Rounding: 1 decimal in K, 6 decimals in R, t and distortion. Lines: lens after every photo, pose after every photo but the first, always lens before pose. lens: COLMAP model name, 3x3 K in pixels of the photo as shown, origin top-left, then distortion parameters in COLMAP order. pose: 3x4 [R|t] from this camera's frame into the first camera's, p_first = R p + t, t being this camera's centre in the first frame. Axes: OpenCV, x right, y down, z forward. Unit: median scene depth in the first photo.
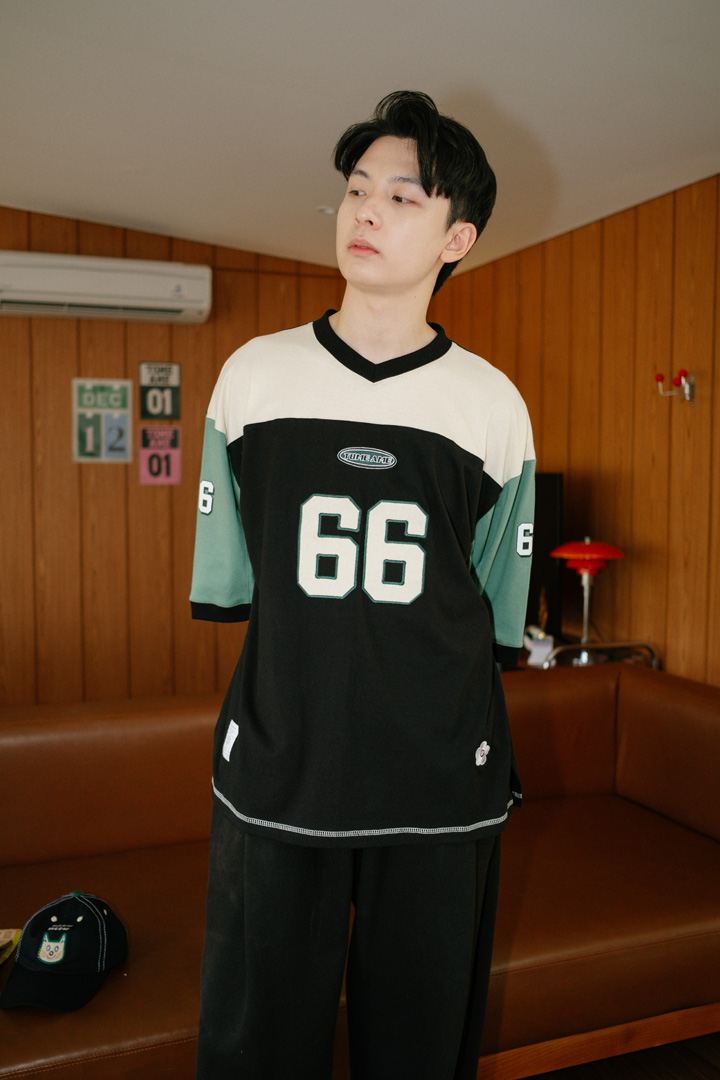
lens RADIAL K [[1085.3, 0, 341.1], [0, 1085.3, 539.6], [0, 0, 1]] dist [-0.003118, -0.011272]
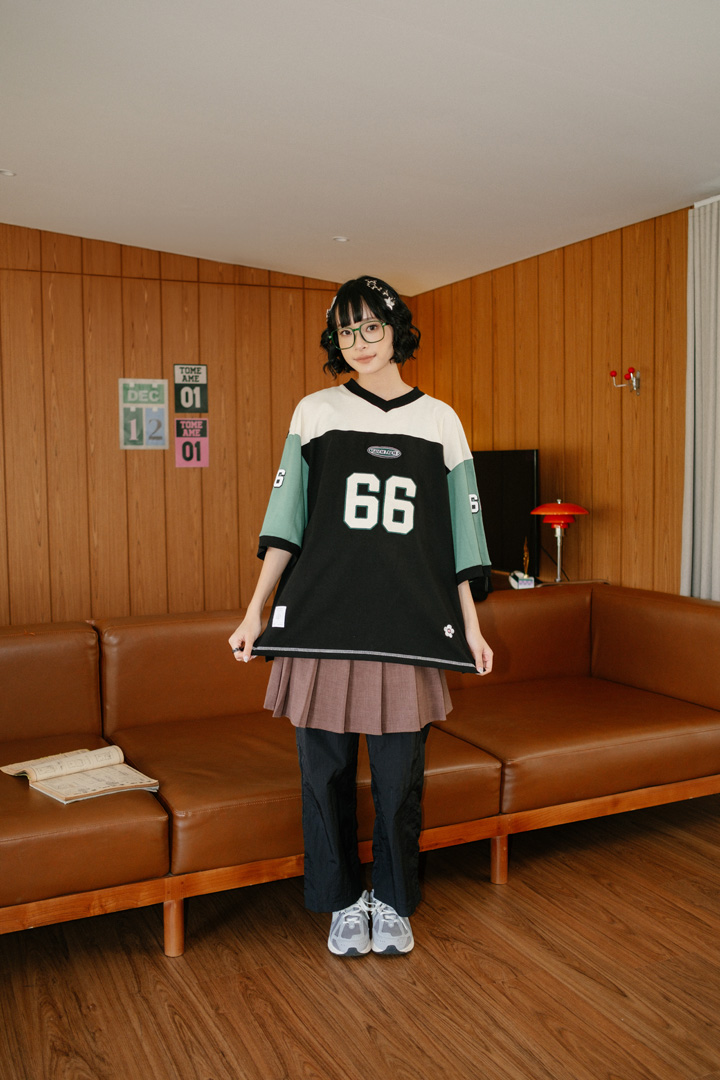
lens RADIAL K [[1024.8, 0, 375.1], [0, 1024.8, 515.5], [0, 0, 1]] dist [0.001713, 0.162509]
pose [[0.997504, -0.018107, 0.068246, -0.064129], [0.018913, 0.999759, -0.011184, 0.023984], [-0.068027, 0.012447, 0.997606, -0.167953]]
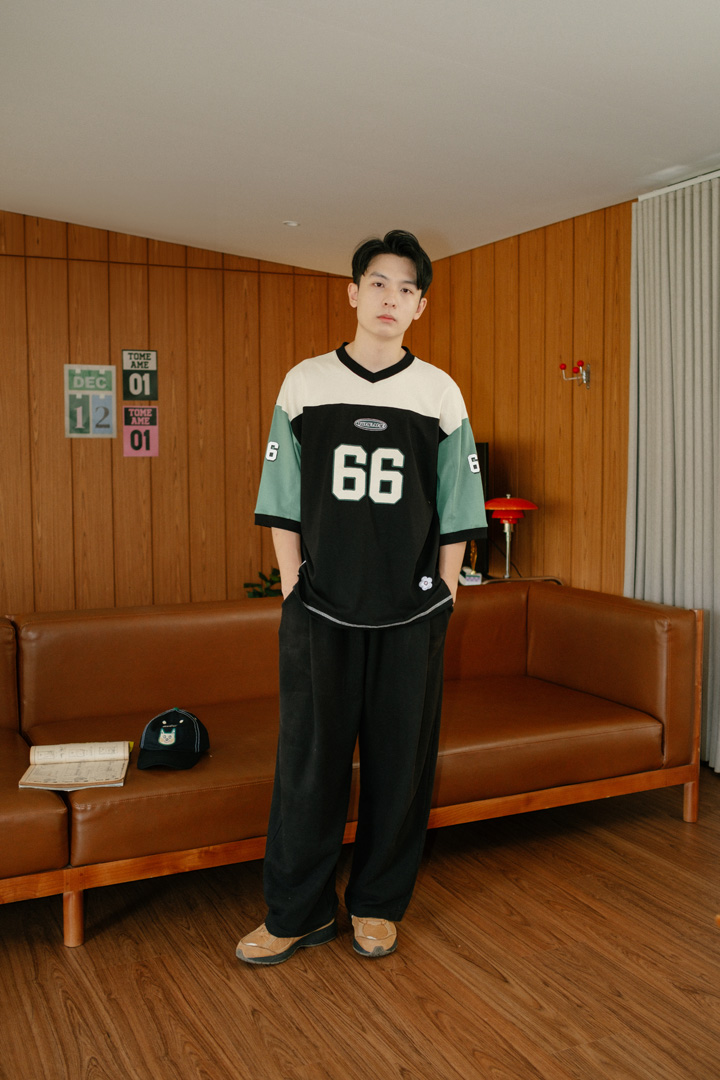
lens RADIAL K [[1079.1, 0, 361.8], [0, 1079.1, 516.2], [0, 0, 1]] dist [-0.003332, 0.162691]
pose [[0.997009, -0.011574, 0.076417, -0.032588], [0.011626, 0.999932, -0.000226, 0.019739], [-0.076410, 0.001114, 0.997076, -0.202049]]
